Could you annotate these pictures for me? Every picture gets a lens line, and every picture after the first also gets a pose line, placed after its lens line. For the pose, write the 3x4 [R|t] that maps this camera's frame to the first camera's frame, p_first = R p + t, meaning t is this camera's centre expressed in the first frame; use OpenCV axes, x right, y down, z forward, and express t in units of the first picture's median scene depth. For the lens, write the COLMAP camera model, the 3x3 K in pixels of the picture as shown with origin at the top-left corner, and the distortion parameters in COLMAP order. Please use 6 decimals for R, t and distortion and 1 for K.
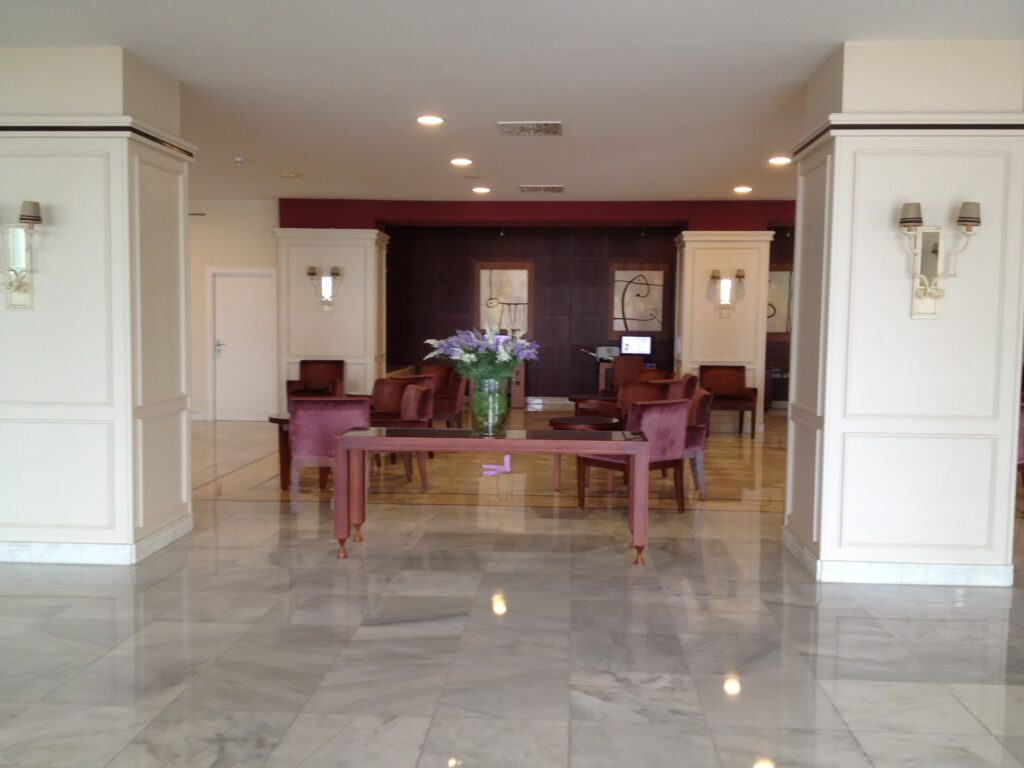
lens RADIAL K [[1008.3, 0, 511.6], [0, 1008.3, 385.7], [0, 0, 1]] dist [0.072467, 0.000000]
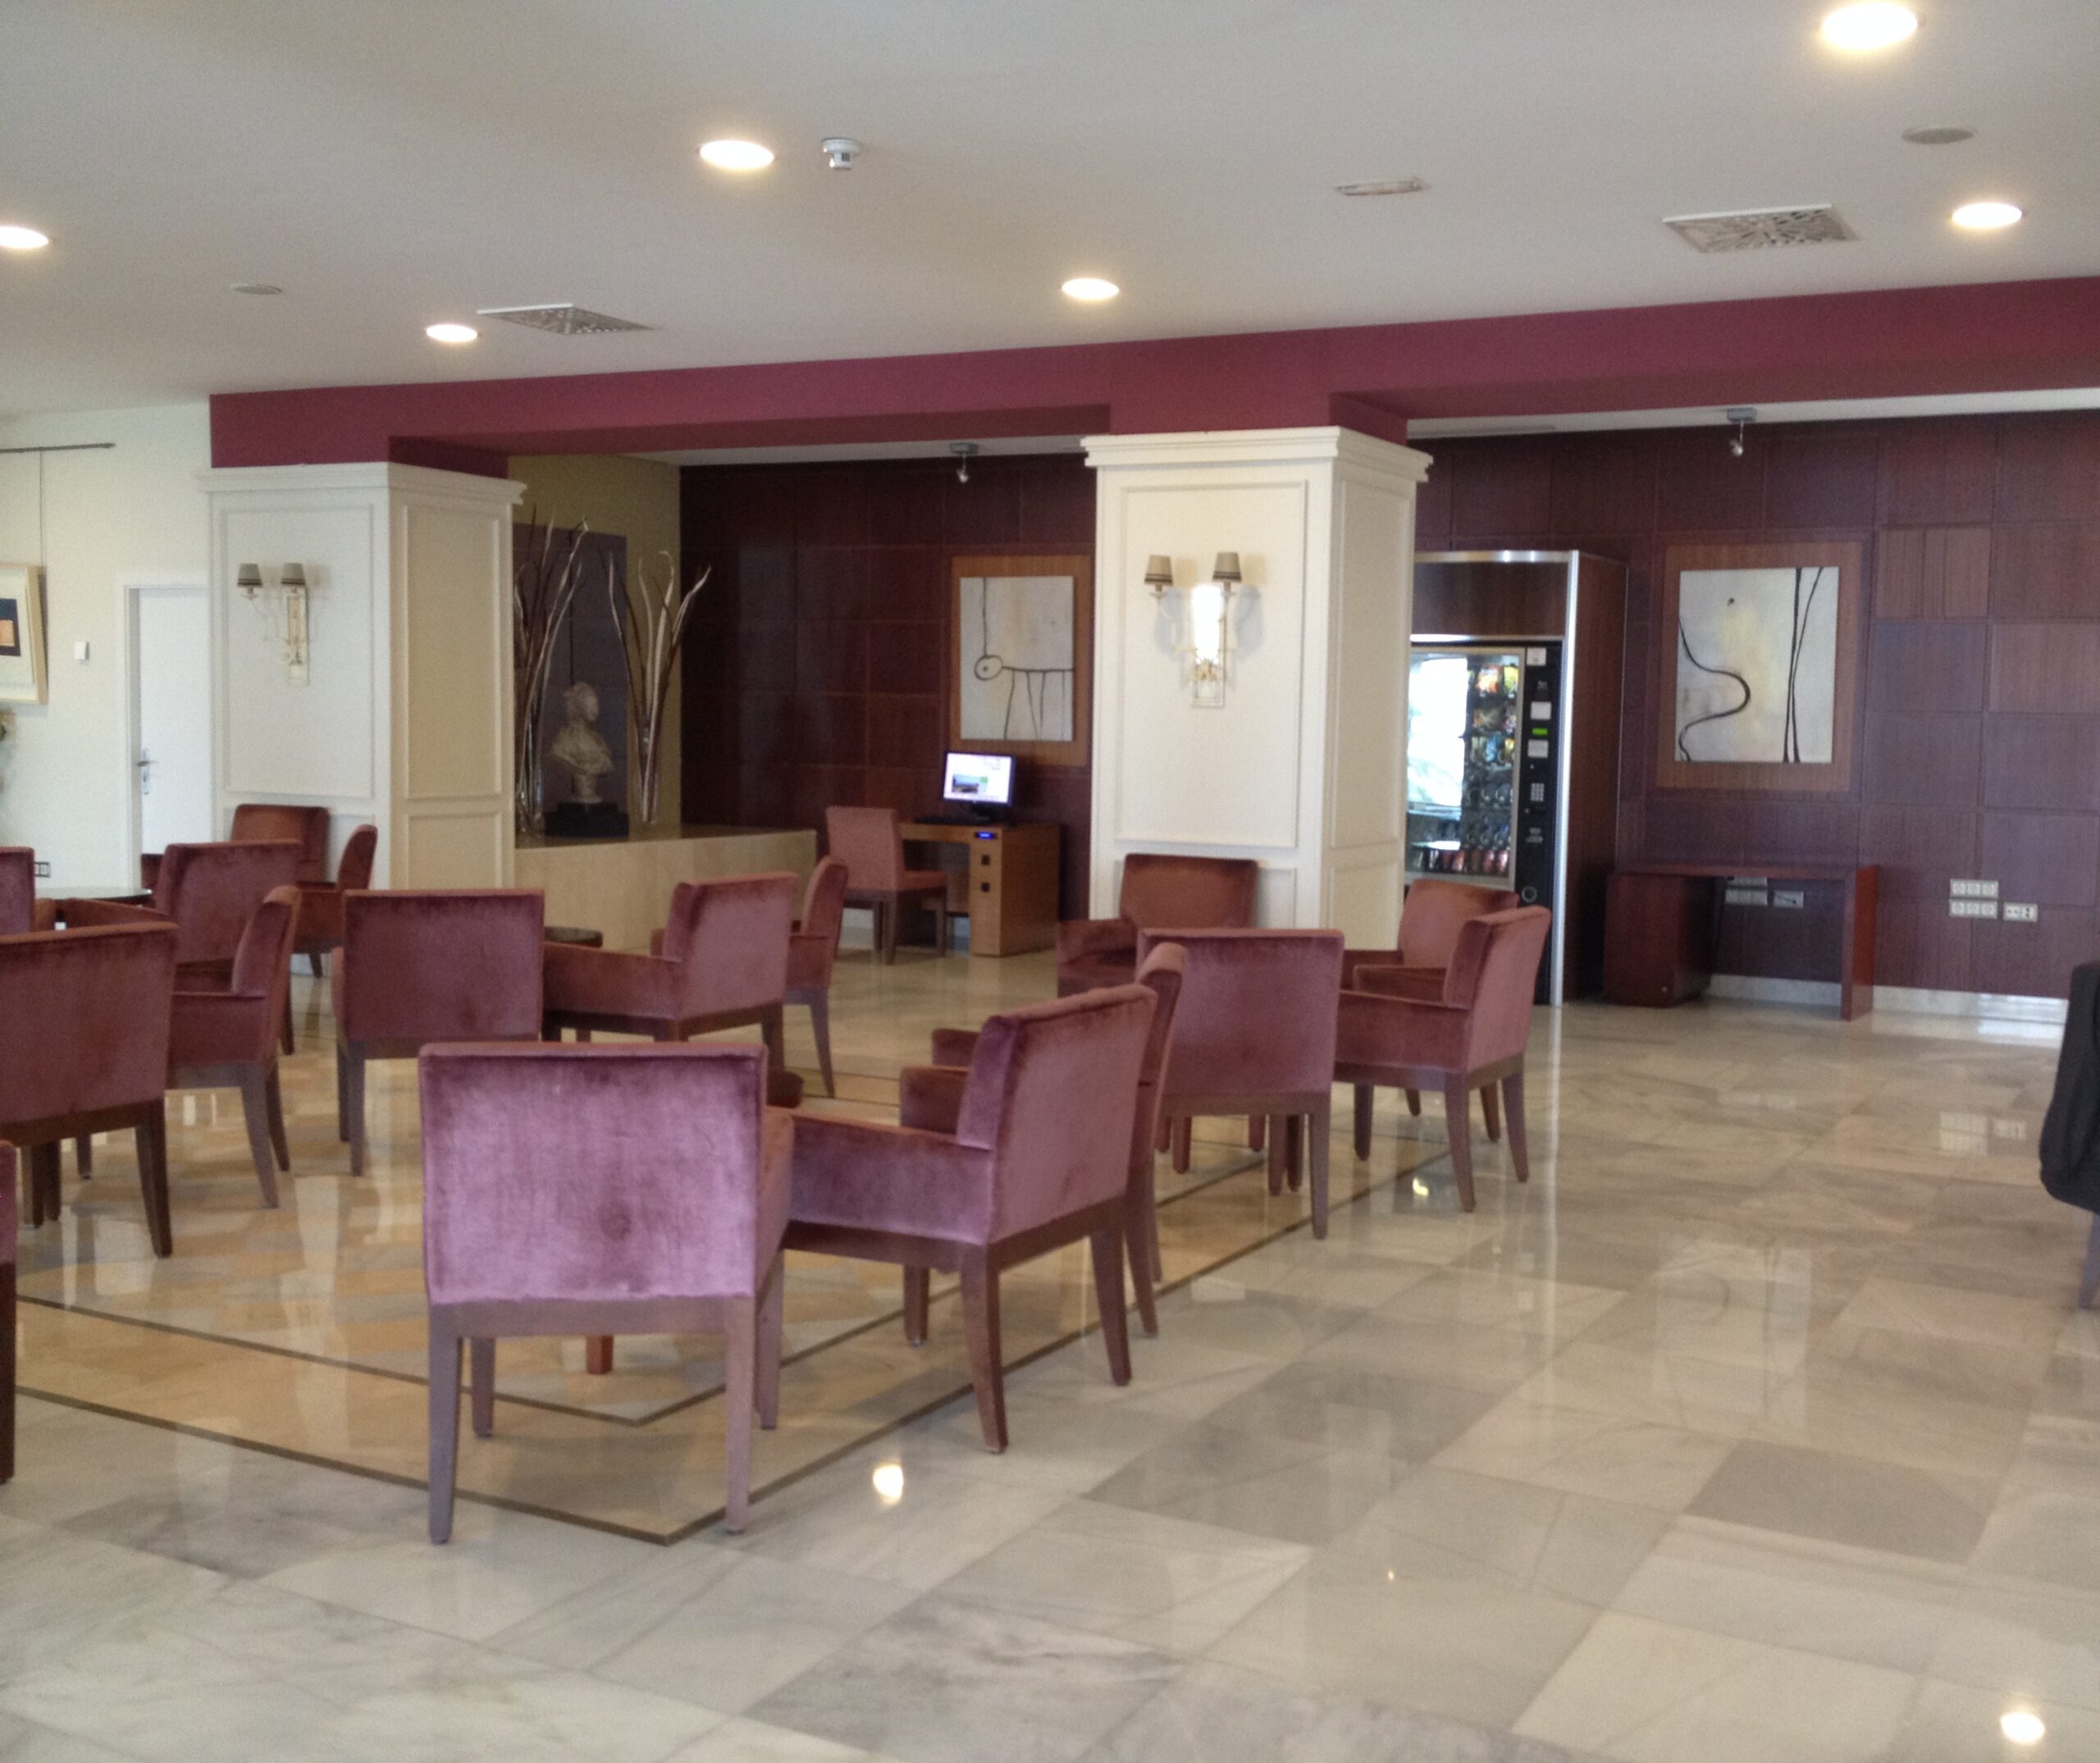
lens RADIAL K [[2338.3, 0, 1051.0], [0, 2338.3, 883.7], [0, 0, 1]] dist [-0.006218, 0.000000]
pose [[0.910906, 0.042075, -0.410462, 0.450739], [-0.042784, 0.999056, 0.007463, -0.014653], [0.410389, 0.010763, 0.911847, 0.303942]]
